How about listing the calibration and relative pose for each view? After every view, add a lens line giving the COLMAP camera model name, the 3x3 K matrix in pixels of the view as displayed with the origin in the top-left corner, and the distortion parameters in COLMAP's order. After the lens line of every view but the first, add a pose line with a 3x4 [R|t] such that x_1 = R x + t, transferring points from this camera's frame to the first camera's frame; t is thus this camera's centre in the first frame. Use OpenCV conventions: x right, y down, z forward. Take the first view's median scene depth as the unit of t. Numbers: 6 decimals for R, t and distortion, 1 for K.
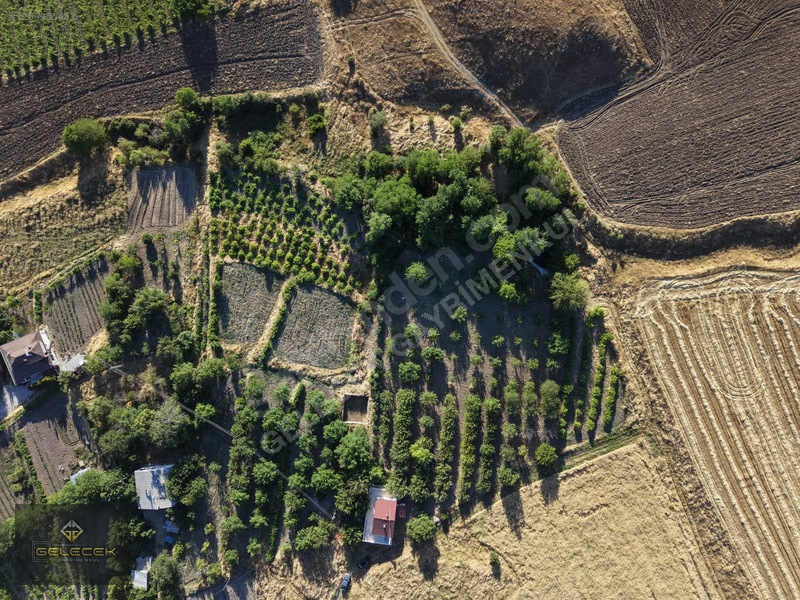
lens RADIAL K [[536.4, 0, 398.7], [0, 536.4, 298.6], [0, 0, 1]] dist [0.009866, -0.004878]
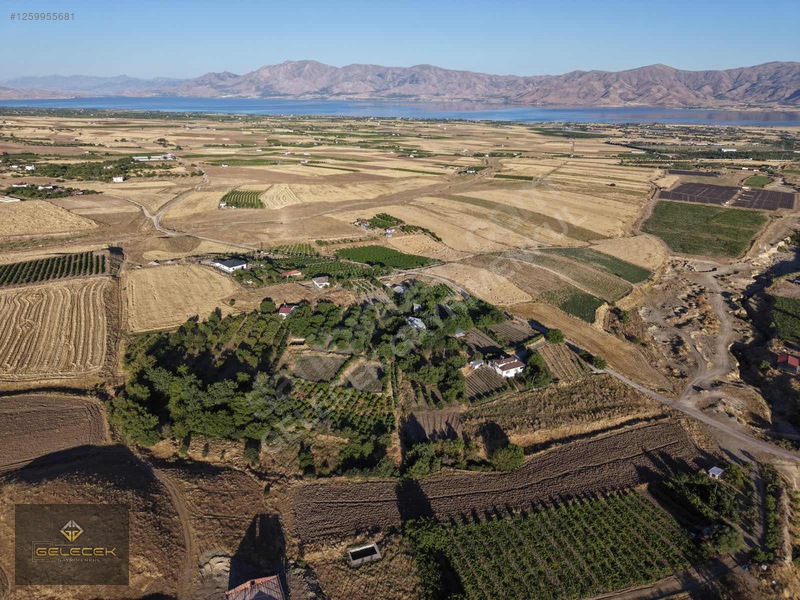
lens RADIAL K [[536.4, 0, 398.7], [0, 536.4, 298.6], [0, 0, 1]] dist [0.009866, -0.004878]
pose [[-0.997764, 0.030794, -0.059316, -0.301462], [-0.066504, -0.369501, 0.926847, -1.318566], [0.006624, 0.928720, 0.370723, 0.253872]]
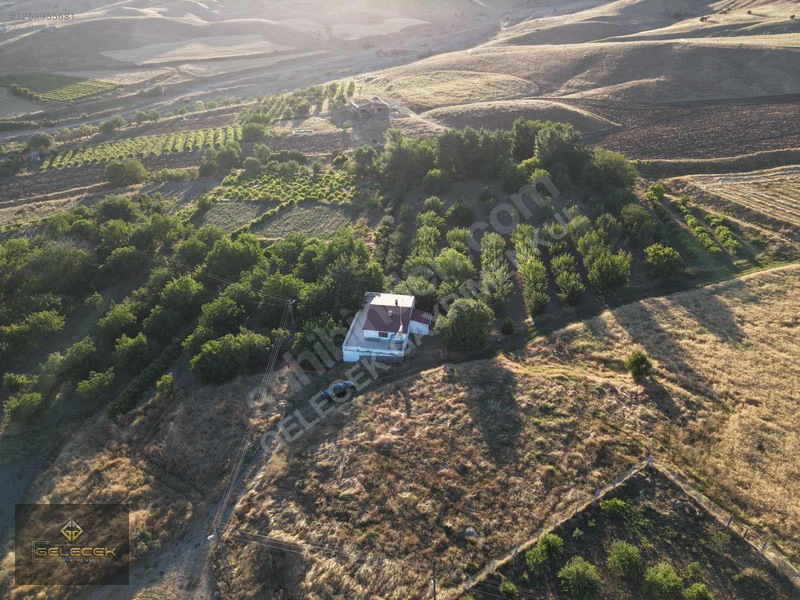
lens RADIAL K [[536.4, 0, 398.7], [0, 536.4, 298.6], [0, 0, 1]] dist [0.009866, -0.004878]
pose [[0.999833, 0.009227, -0.015746, -0.009928], [-0.018250, 0.498117, -0.866918, 0.803294], [-0.000156, 0.867061, 0.498203, 0.707714]]
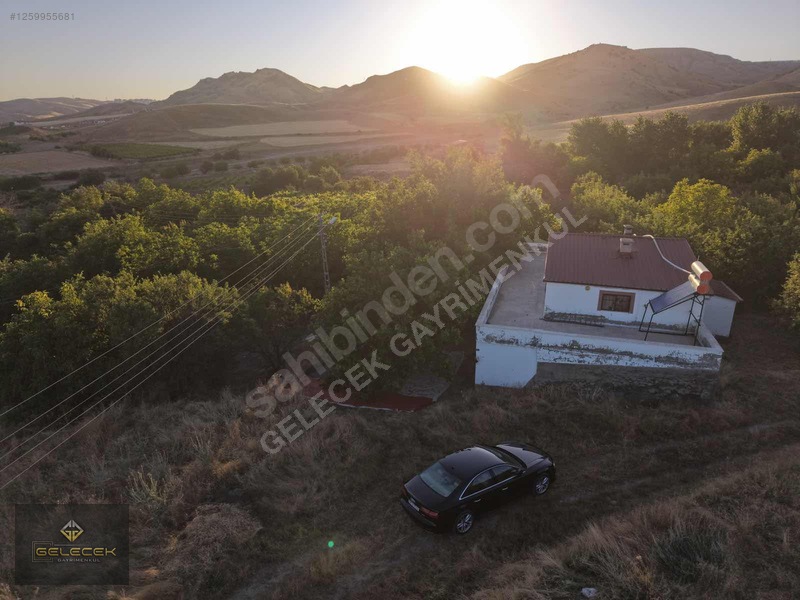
lens RADIAL K [[537.2, 0, 400.0], [0, 537.2, 300.0], [0, 0, 1]] dist [-0.001016, -0.000934]
pose [[0.988509, 0.046605, -0.143799, -0.064360], [-0.151151, 0.316217, -0.936568, 0.555242], [0.001823, 0.947542, 0.319627, 0.919633]]
